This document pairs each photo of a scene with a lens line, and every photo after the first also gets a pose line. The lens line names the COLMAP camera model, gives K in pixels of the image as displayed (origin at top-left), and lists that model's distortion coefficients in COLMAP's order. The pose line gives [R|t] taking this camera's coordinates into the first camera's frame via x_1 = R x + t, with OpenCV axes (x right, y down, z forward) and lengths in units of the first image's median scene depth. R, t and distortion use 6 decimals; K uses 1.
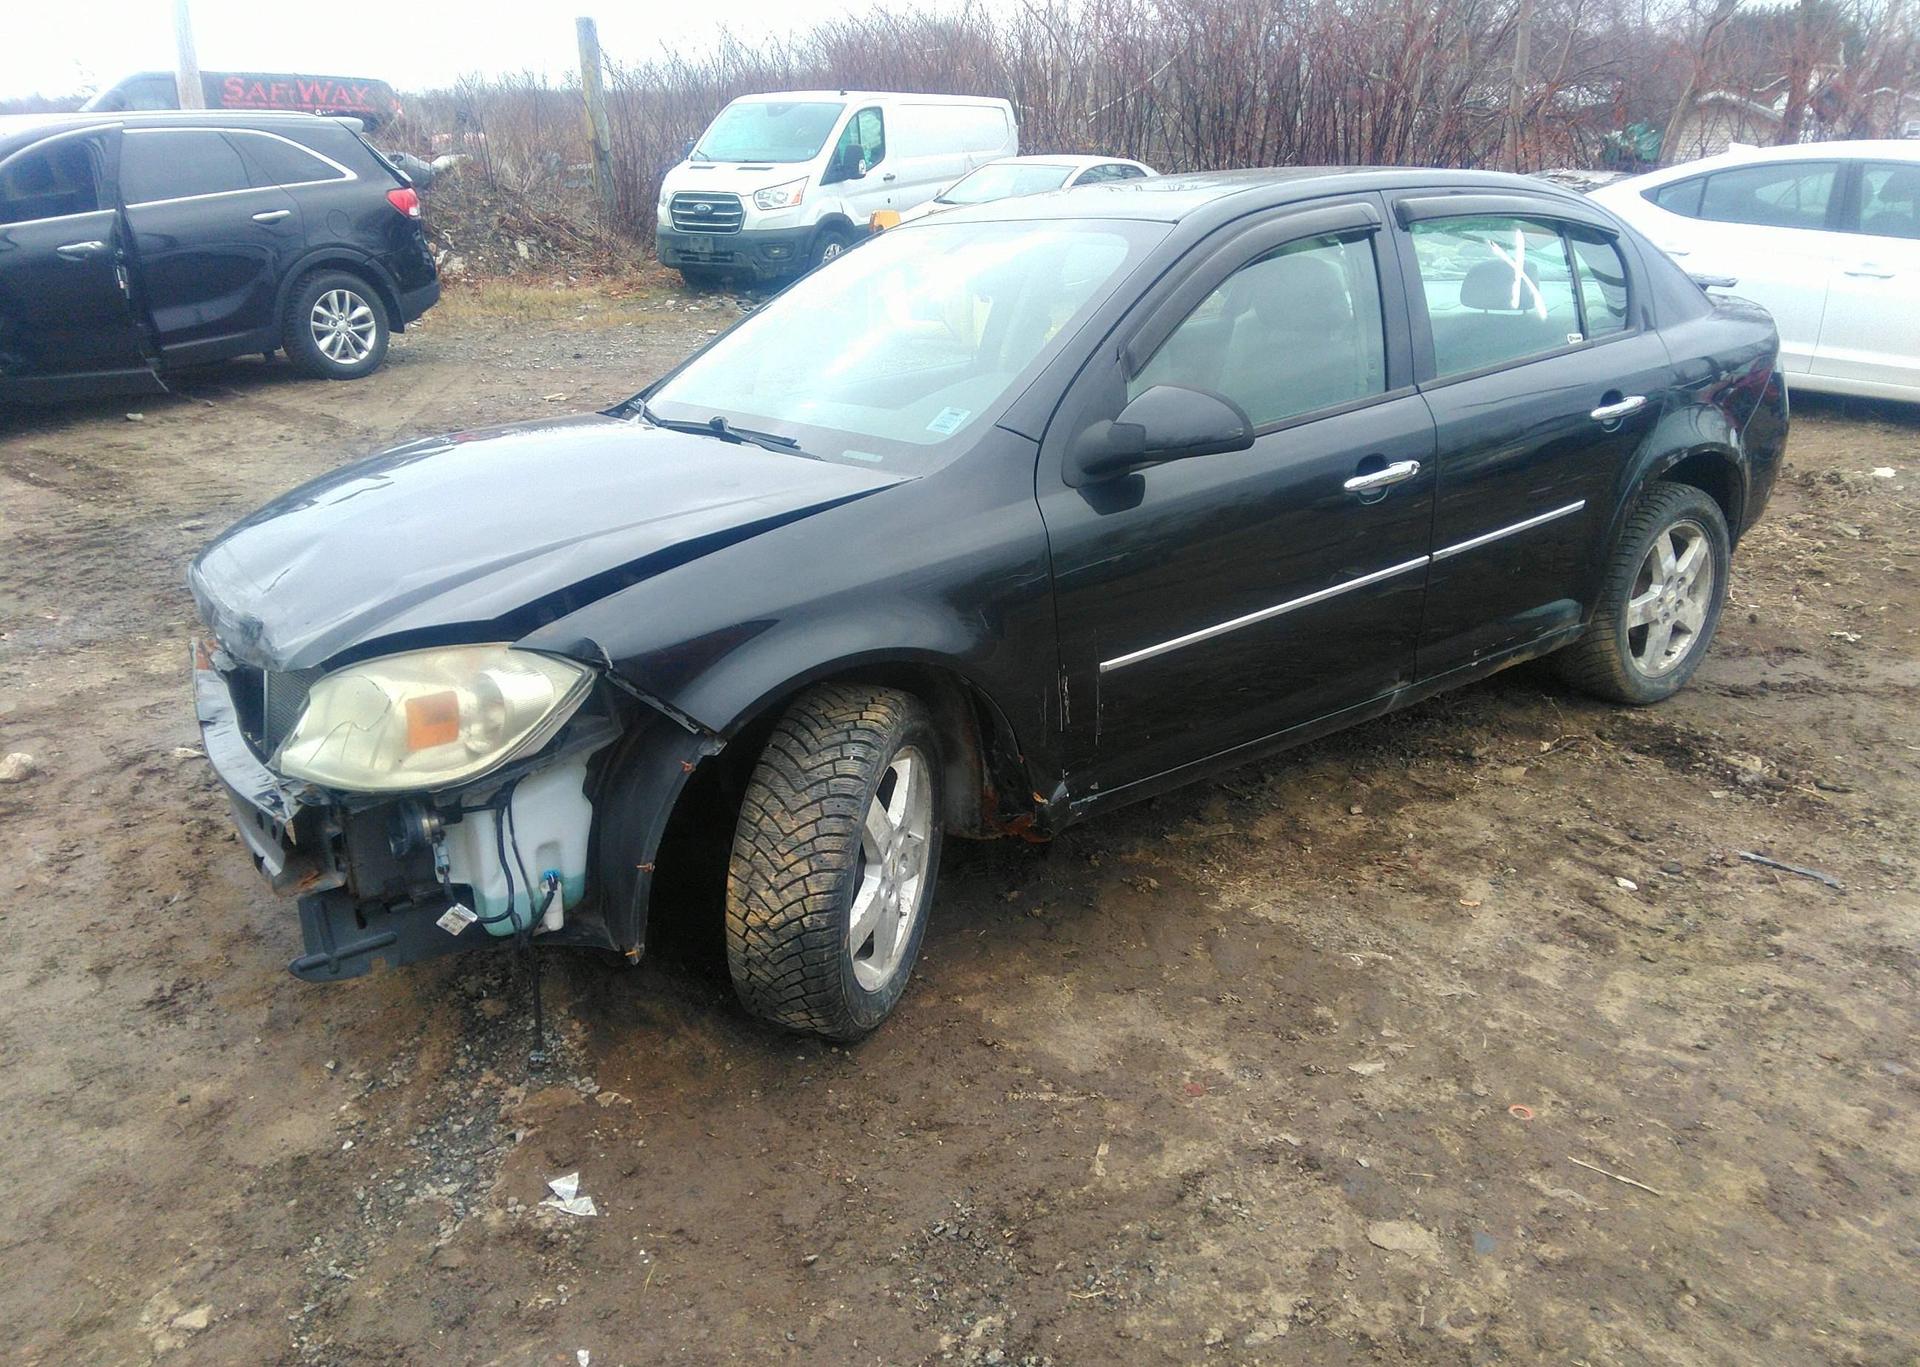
lens RADIAL K [[1399.0, 0, 957.5], [0, 1399.0, 721.1], [0, 0, 1]] dist [0.067577, -0.098933]
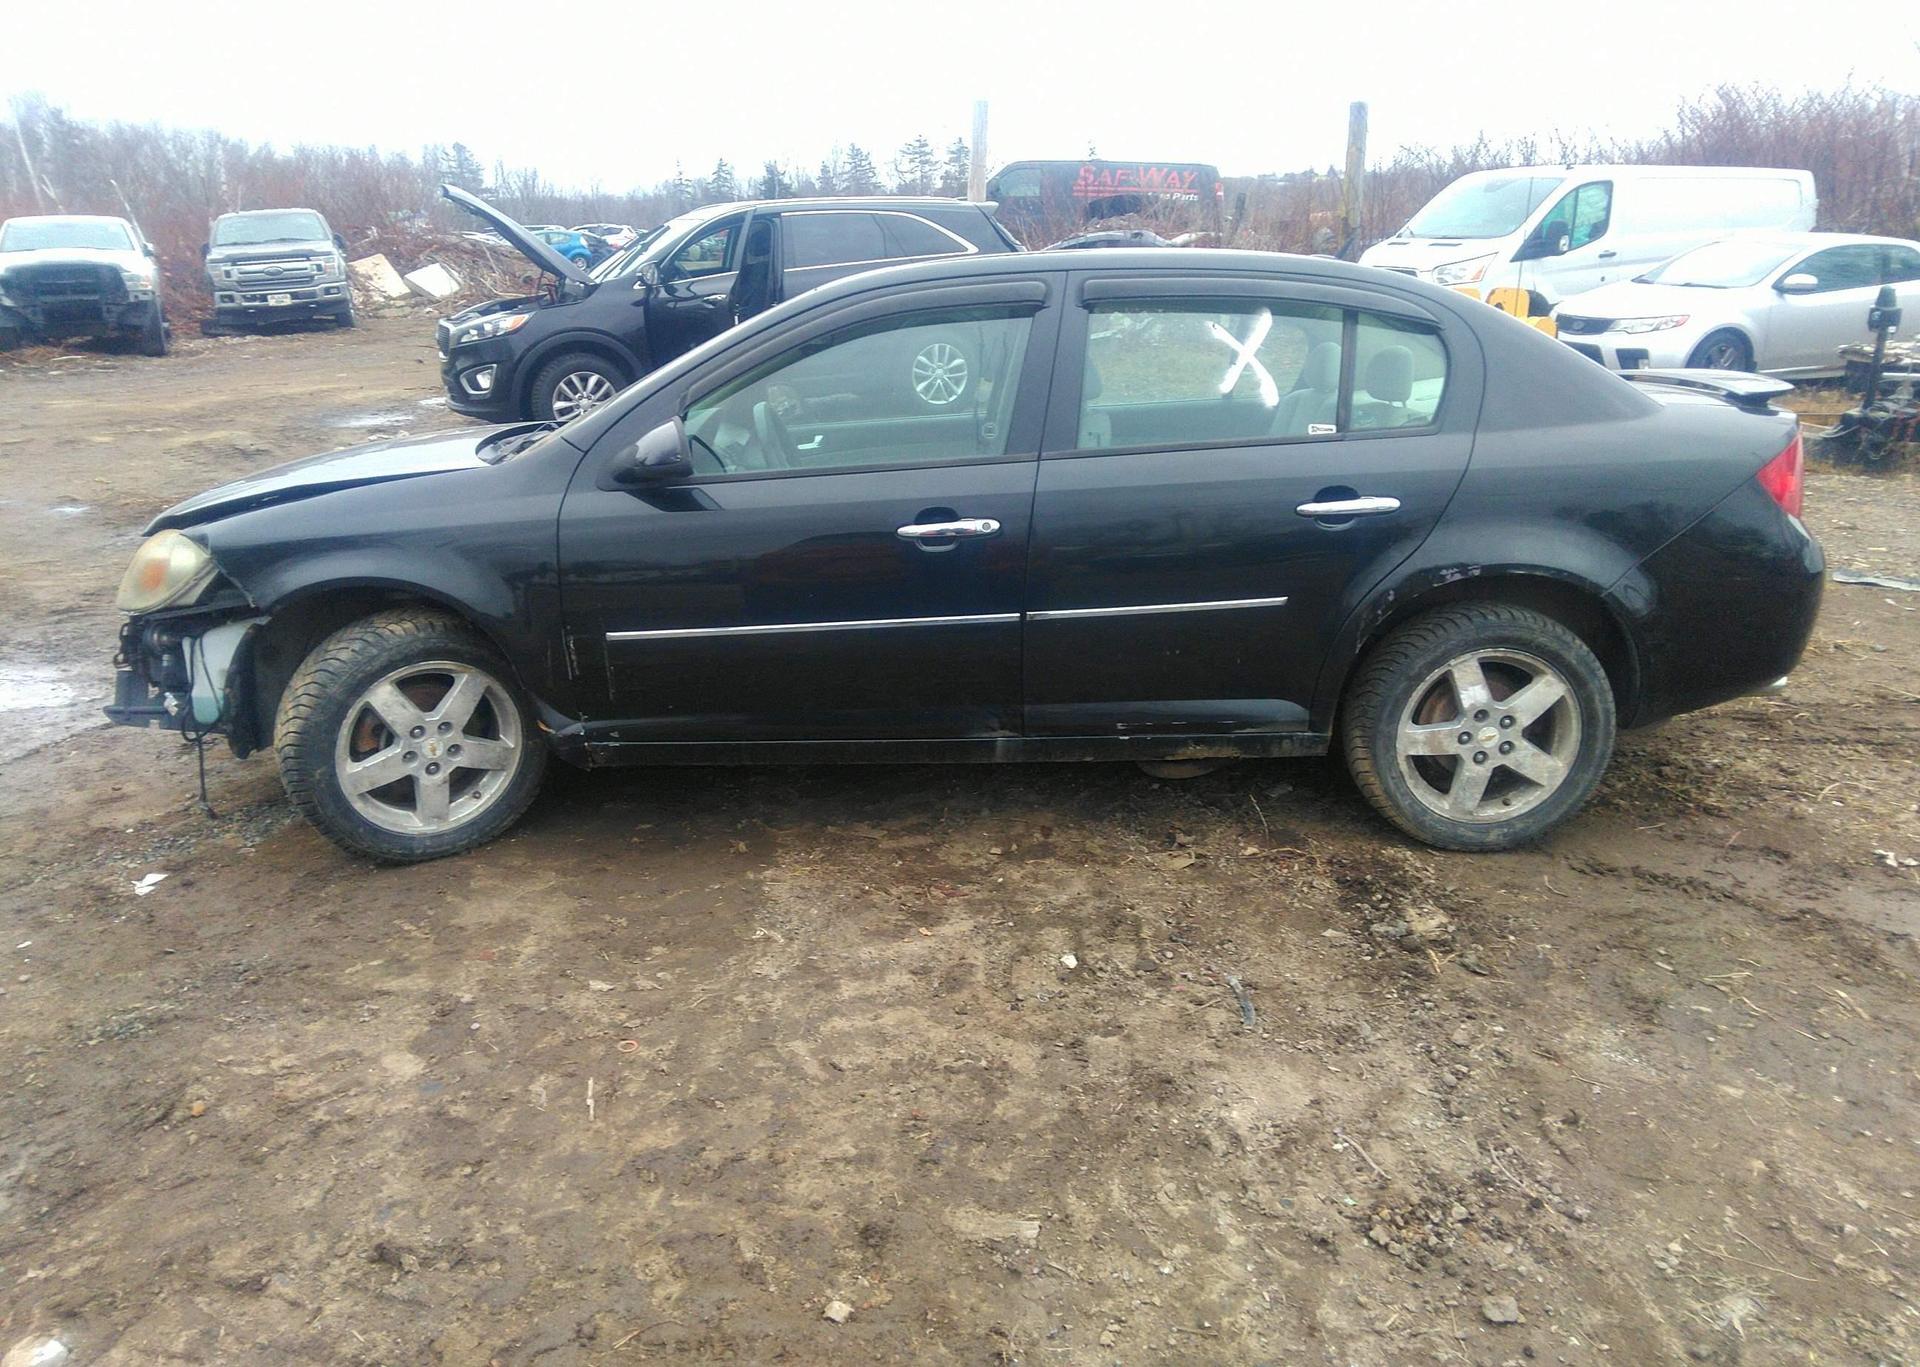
lens RADIAL K [[1399.0, 0, 957.5], [0, 1399.0, 721.1], [0, 0, 1]] dist [0.067577, -0.098933]
pose [[0.805720, 0.196459, -0.558766, 1.032270], [-0.222499, 0.974688, 0.021860, -0.059626], [0.548917, 0.106711, 0.829037, 0.133851]]
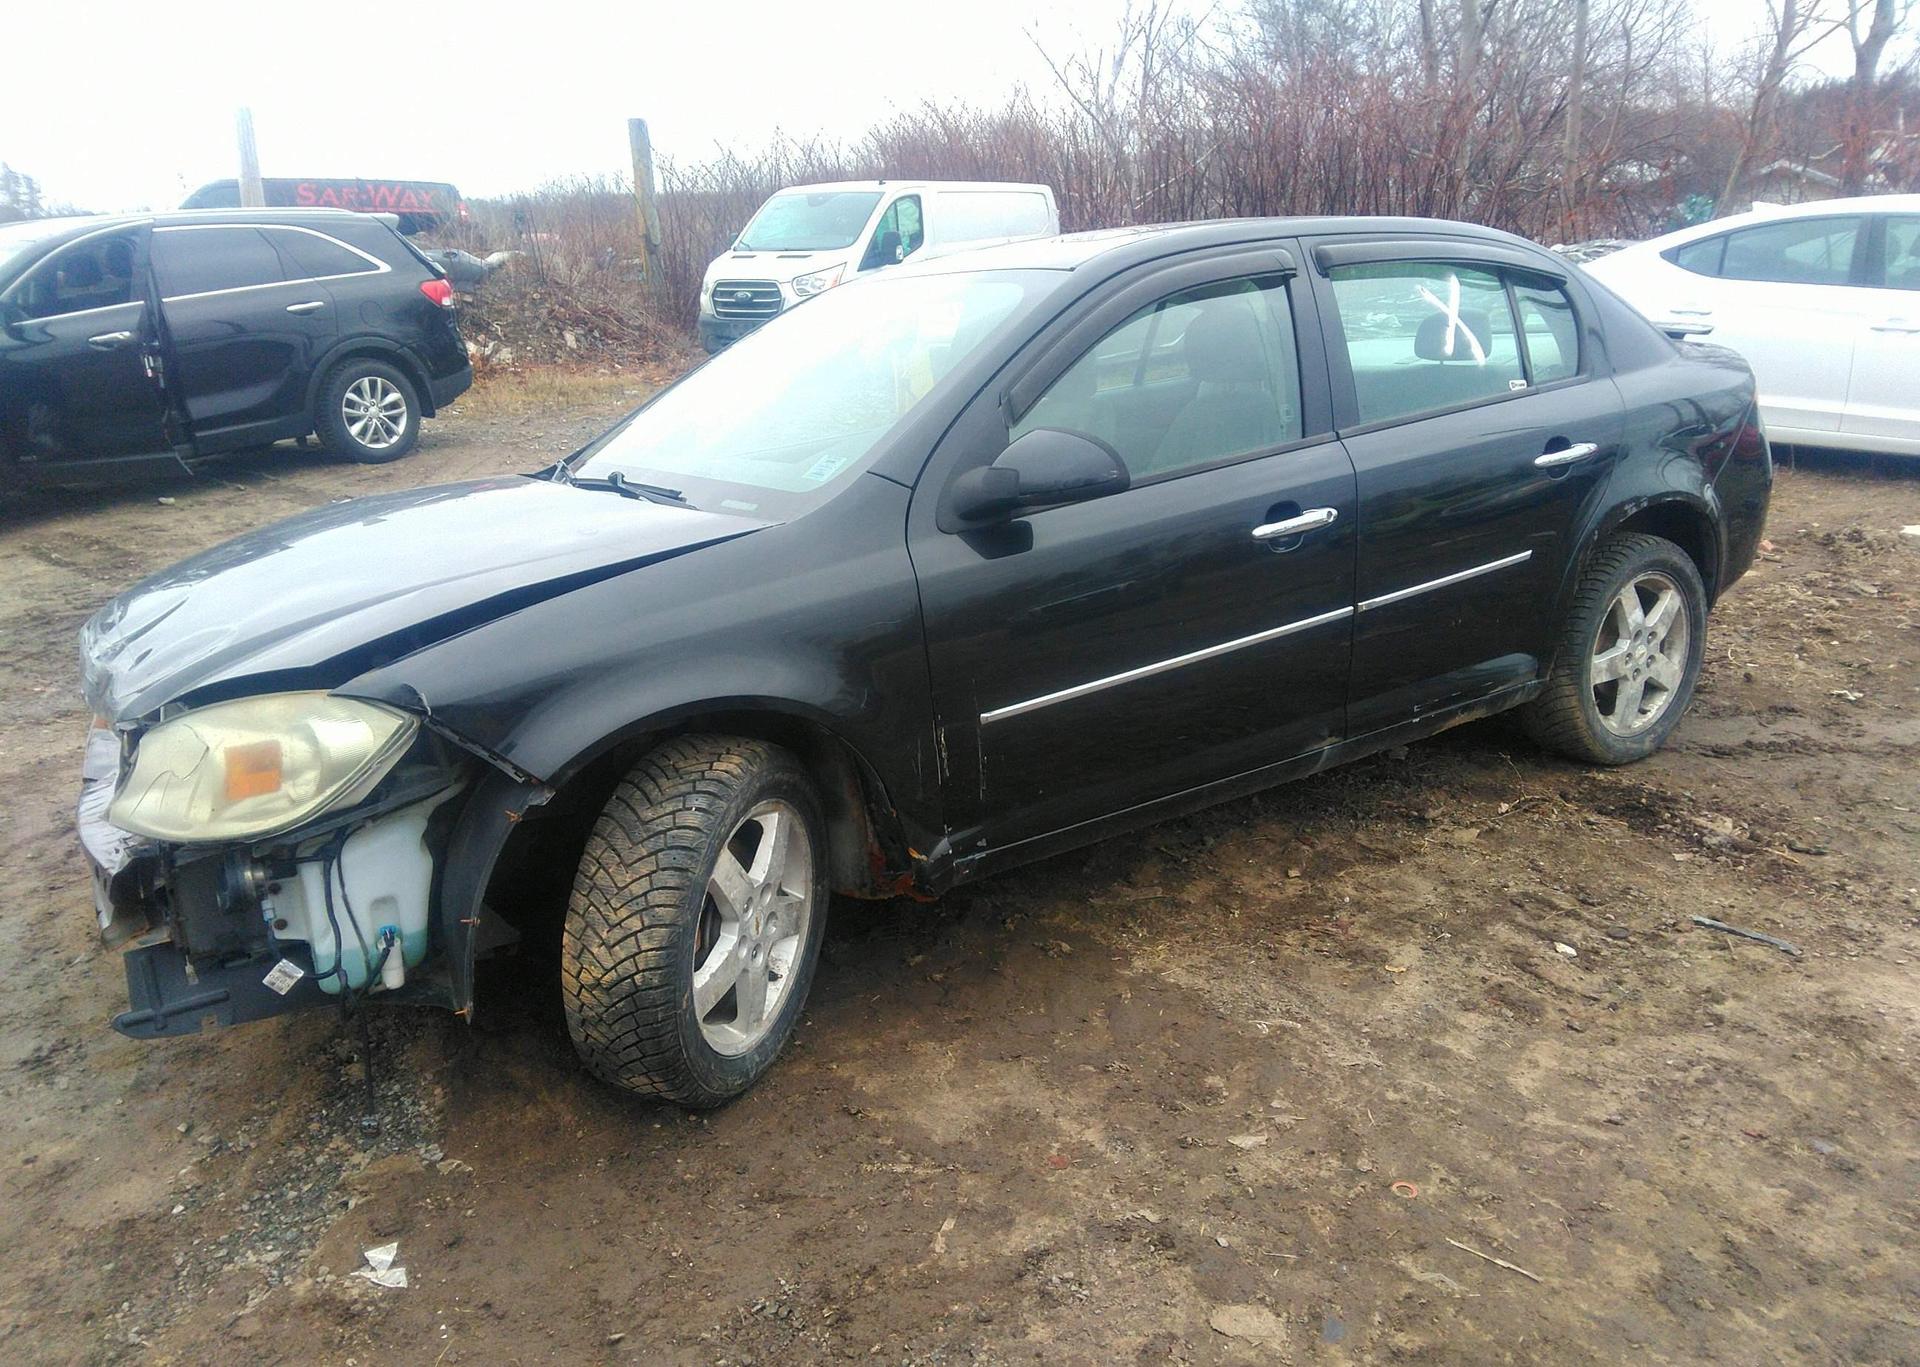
lens RADIAL K [[1405.4, 0, 956.5], [0, 1405.4, 723.5], [0, 0, 1]] dist [0.064490, -0.102901]
pose [[0.998613, -0.005465, -0.052368, 0.131246], [0.002485, 0.998382, -0.056801, 0.019340], [0.052594, 0.056592, 0.997011, 0.031573]]
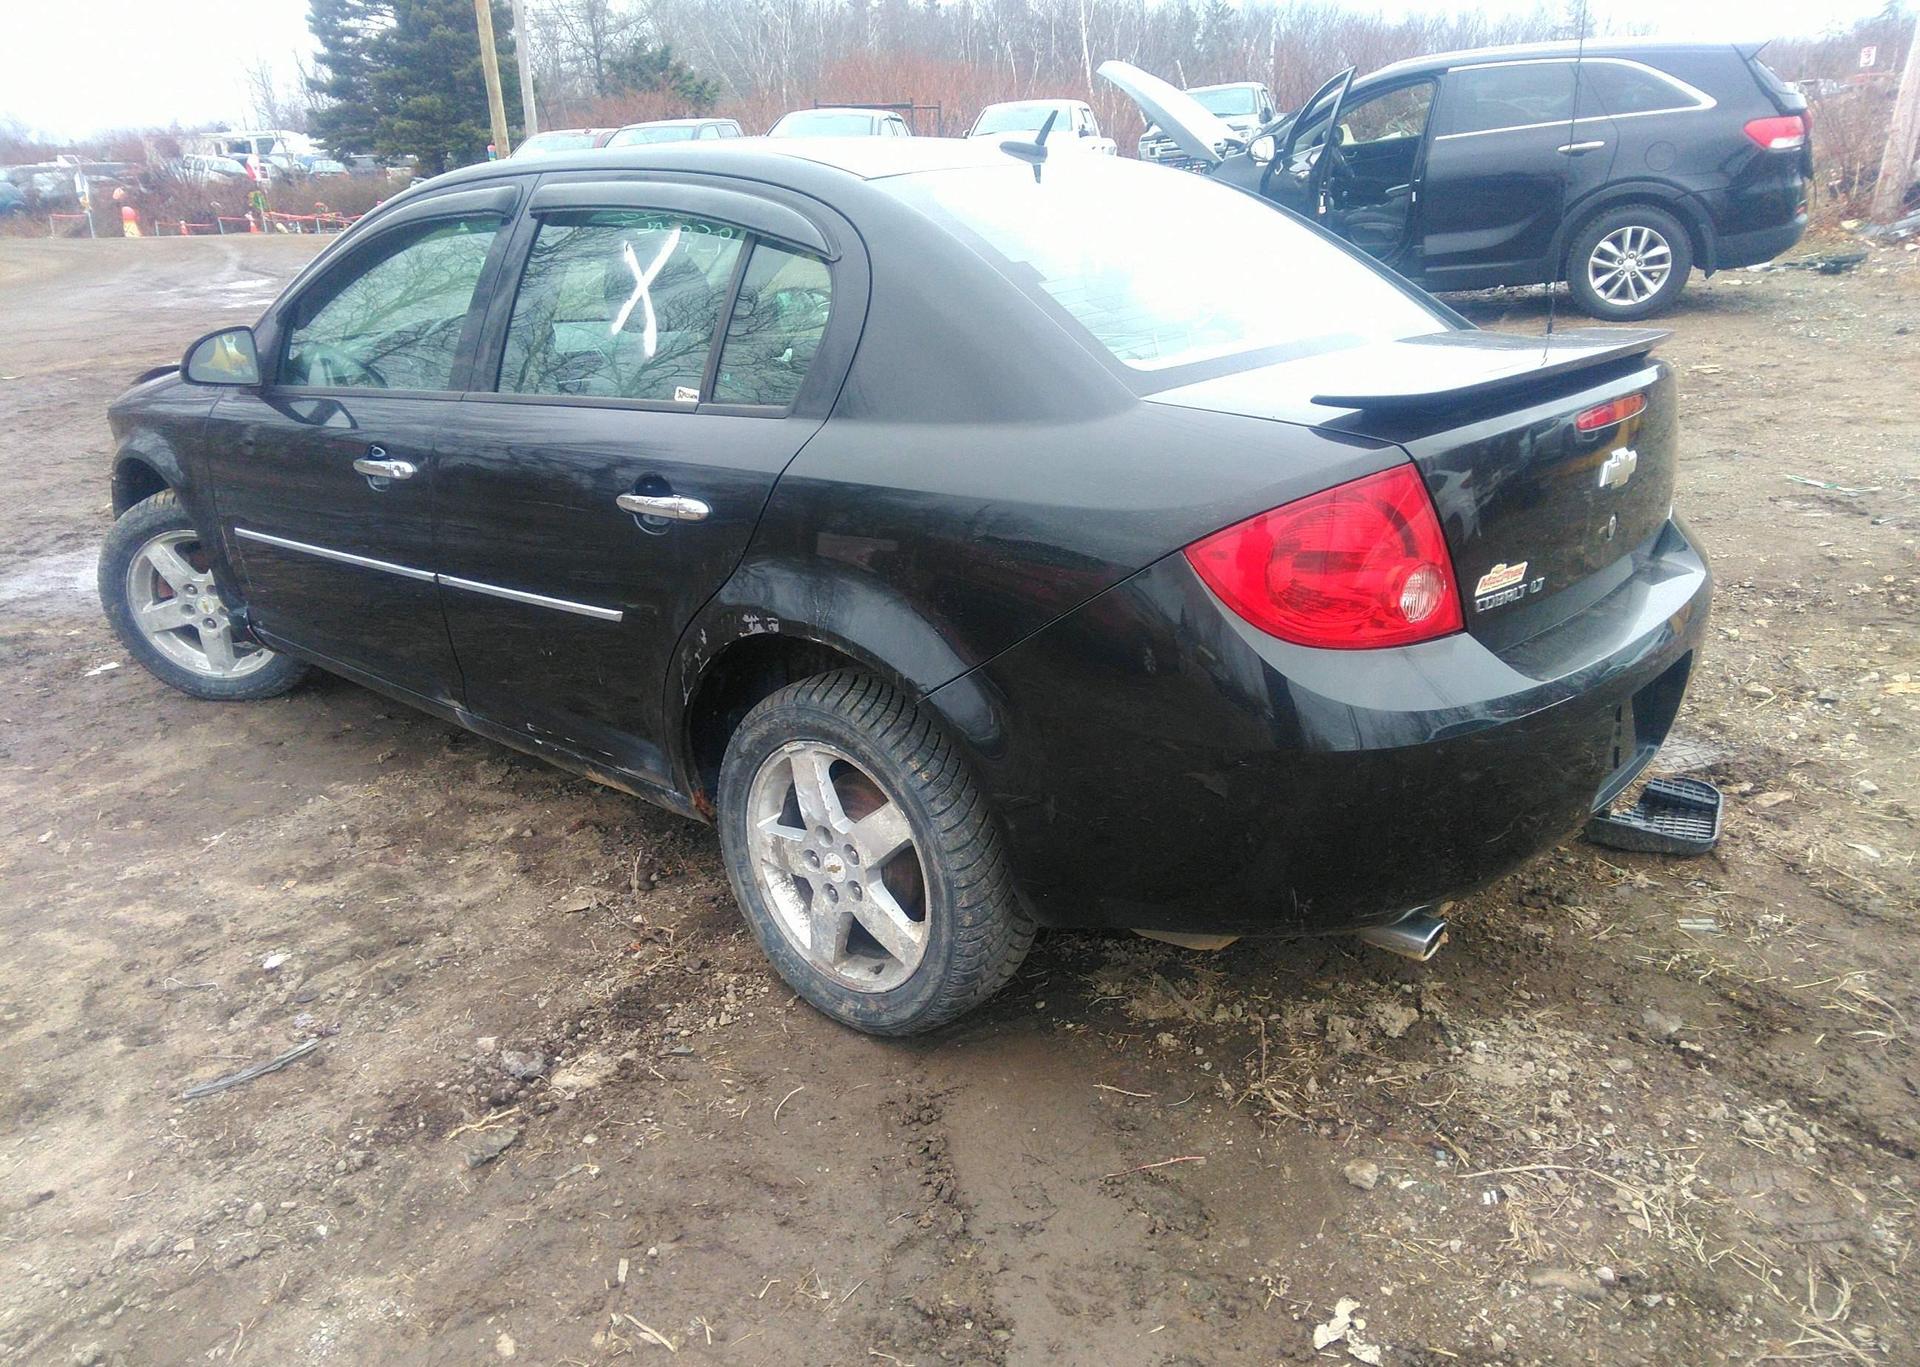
lens RADIAL K [[1399.0, 0, 957.5], [0, 1399.0, 721.1], [0, 0, 1]] dist [0.067577, -0.098933]
pose [[0.206510, 0.378176, -0.902406, 1.467639], [-0.324192, 0.896636, 0.301569, -0.483884], [0.923176, 0.230276, 0.307766, 1.210944]]
